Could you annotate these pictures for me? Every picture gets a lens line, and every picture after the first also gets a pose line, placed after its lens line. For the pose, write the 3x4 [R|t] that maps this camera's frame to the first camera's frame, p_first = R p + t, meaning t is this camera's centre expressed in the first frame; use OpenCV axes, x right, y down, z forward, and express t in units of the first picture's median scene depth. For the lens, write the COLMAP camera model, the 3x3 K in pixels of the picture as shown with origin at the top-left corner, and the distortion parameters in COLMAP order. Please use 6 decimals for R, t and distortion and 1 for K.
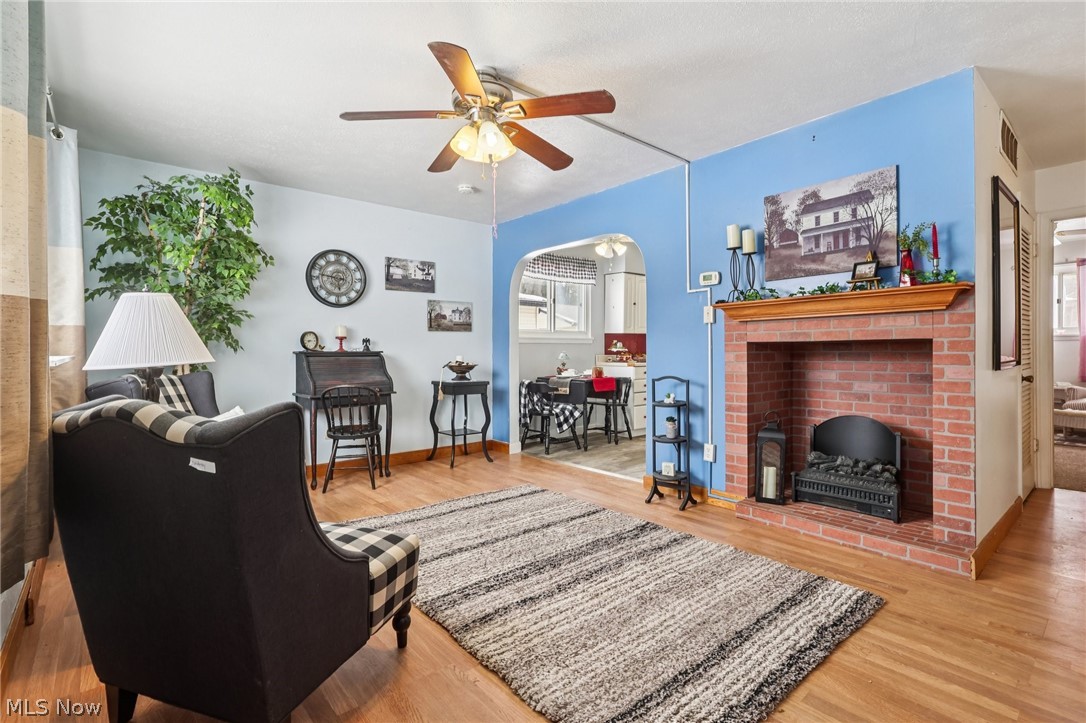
lens RADIAL K [[507.2, 0, 529.3], [0, 507.2, 352.6], [0, 0, 1]] dist [-0.002890, 0.000704]
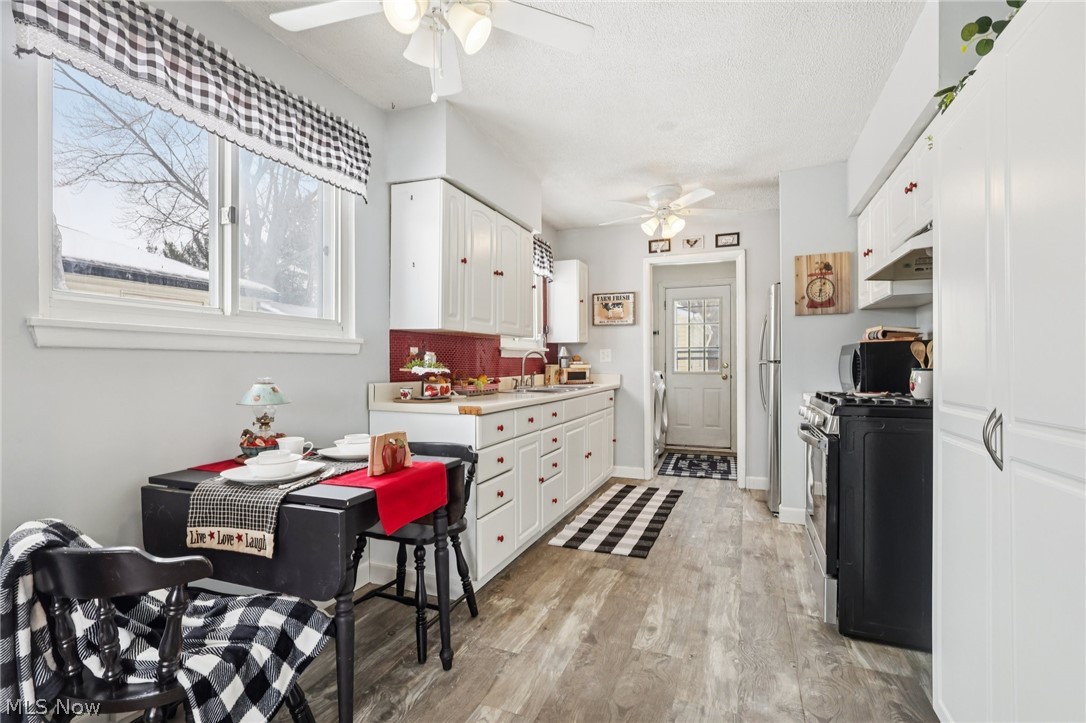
lens RADIAL K [[507.2, 0, 543.1], [0, 507.2, 363.9], [0, 0, 1]] dist [-0.002890, 0.000704]
pose [[0.875673, -0.000827, 0.482904, 0.084536], [0.006461, 0.999929, -0.010005, -0.007884], [-0.482862, 0.011881, 0.875616, 0.824935]]
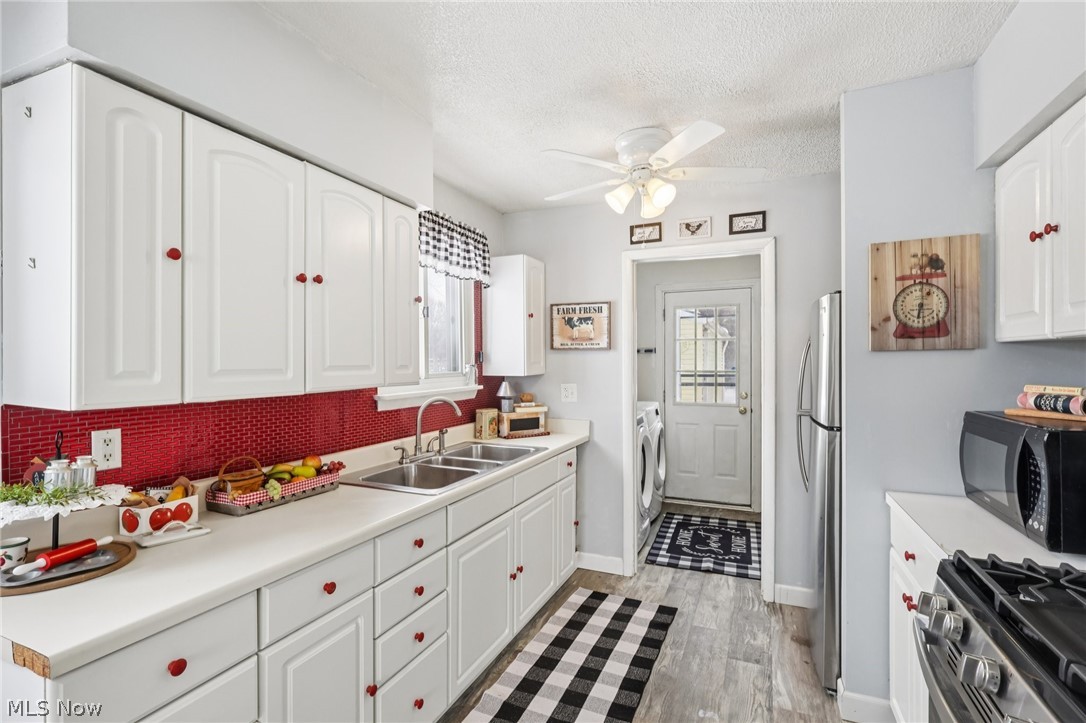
lens RADIAL K [[507.2, 0, 544.4], [0, 507.2, 366.1], [0, 0, 1]] dist [-0.002890, 0.000704]
pose [[0.890160, -0.003446, 0.455634, 0.338658], [0.005744, 0.999977, -0.003660, -0.070411], [-0.455611, 0.005875, 0.890159, 1.046813]]
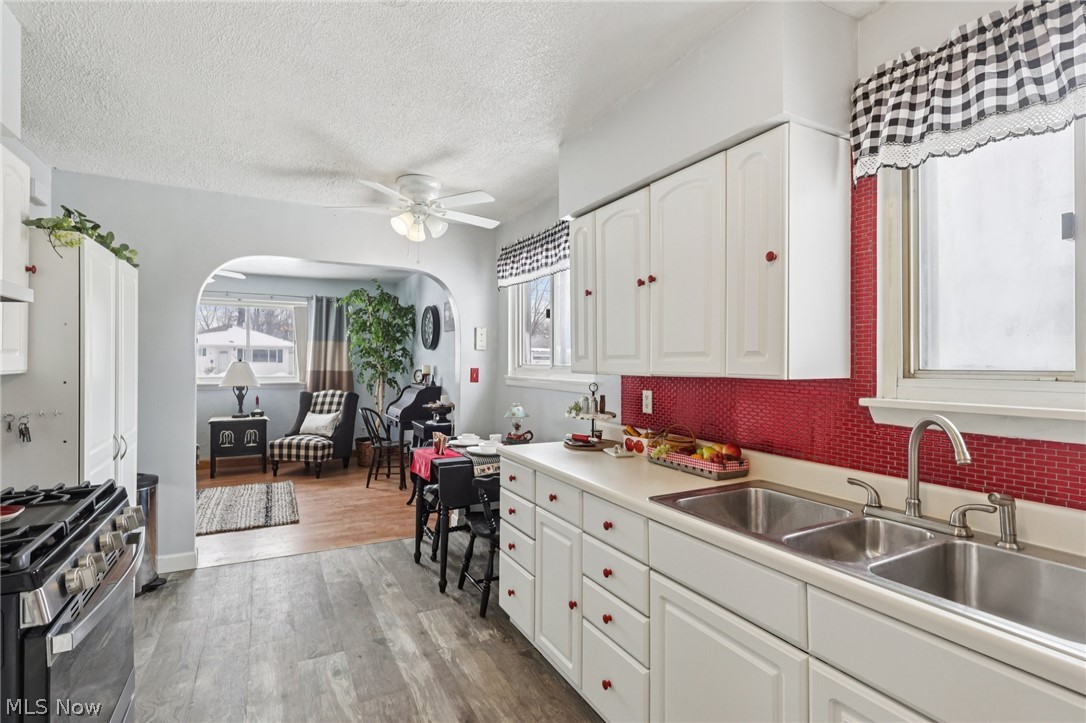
lens RADIAL K [[520.3, 0, 537.4], [0, 520.3, 359.3], [0, 0, 1]] dist [-0.000042, 0.003811]
pose [[-0.201726, -0.001284, -0.979441, 0.798546], [-0.013592, 0.999907, 0.001489, -0.066677], [0.979348, 0.013613, -0.201724, 1.431139]]
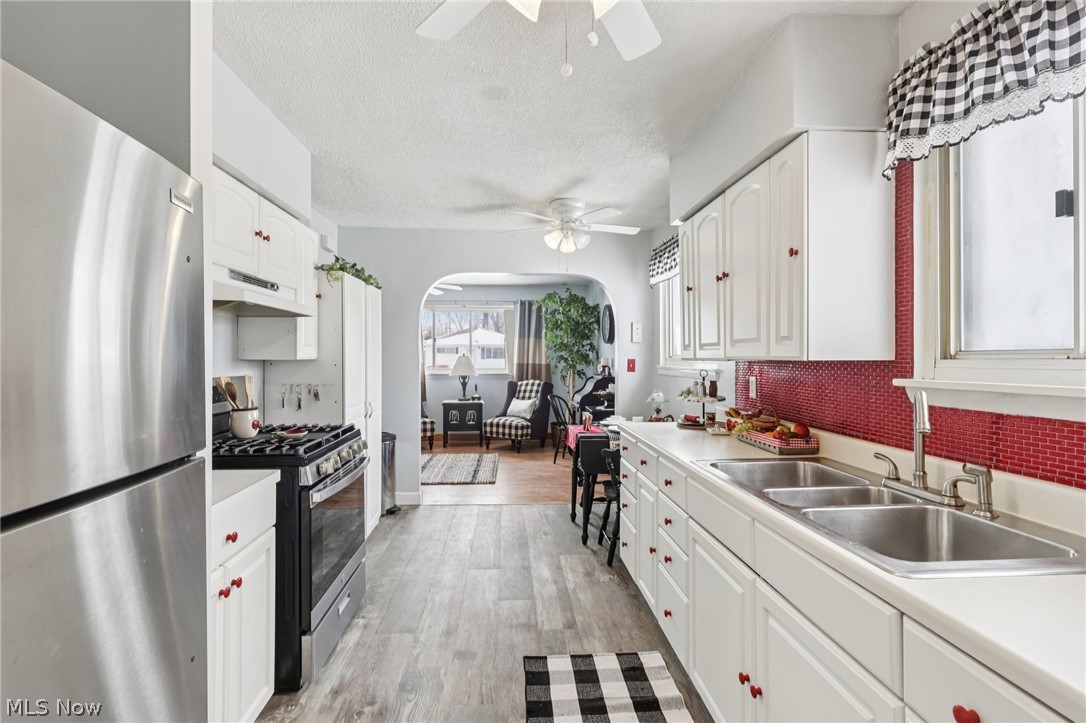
lens RADIAL K [[520.3, 0, 537.2], [0, 520.3, 356.8], [0, 0, 1]] dist [-0.000042, 0.003811]
pose [[-0.585894, 0.002885, -0.810383, 0.856190], [-0.005696, 0.999954, 0.007677, -0.060036], [0.810368, 0.009114, -0.585850, 1.579370]]
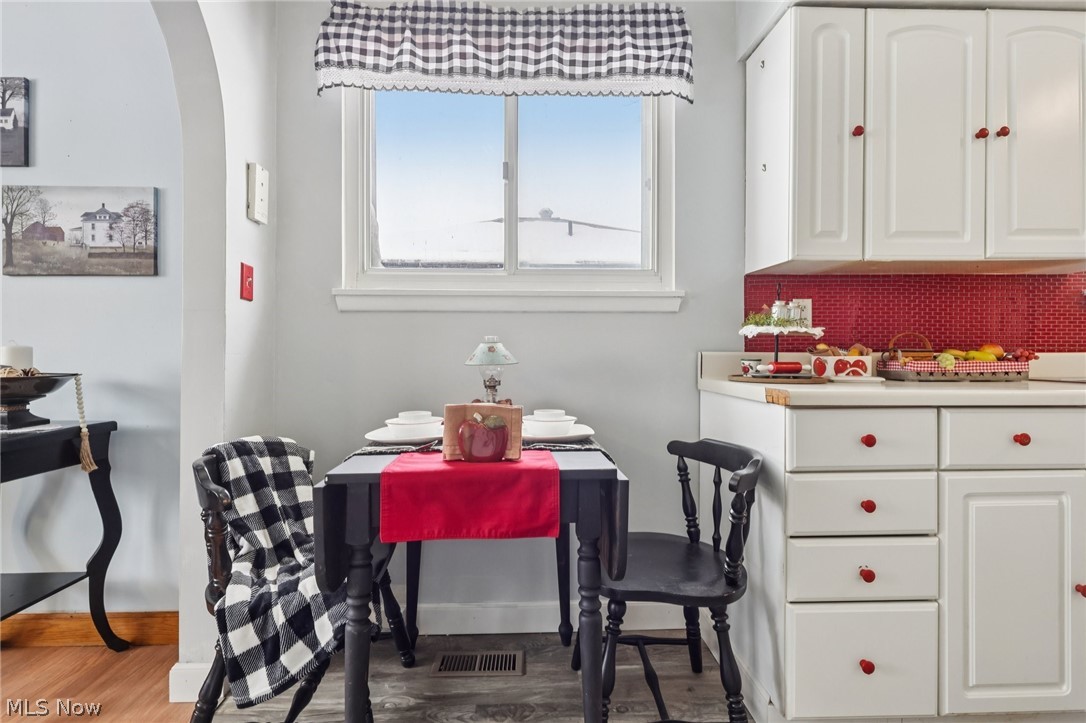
lens RADIAL K [[507.2, 0, 548.3], [0, 507.2, 359.9], [0, 0, 1]] dist [-0.002890, 0.000704]
pose [[0.796529, 0.002440, -0.604595, 0.324003], [-0.006240, 0.999972, -0.004185, 0.014671], [0.604568, 0.007107, 0.796522, 1.005021]]
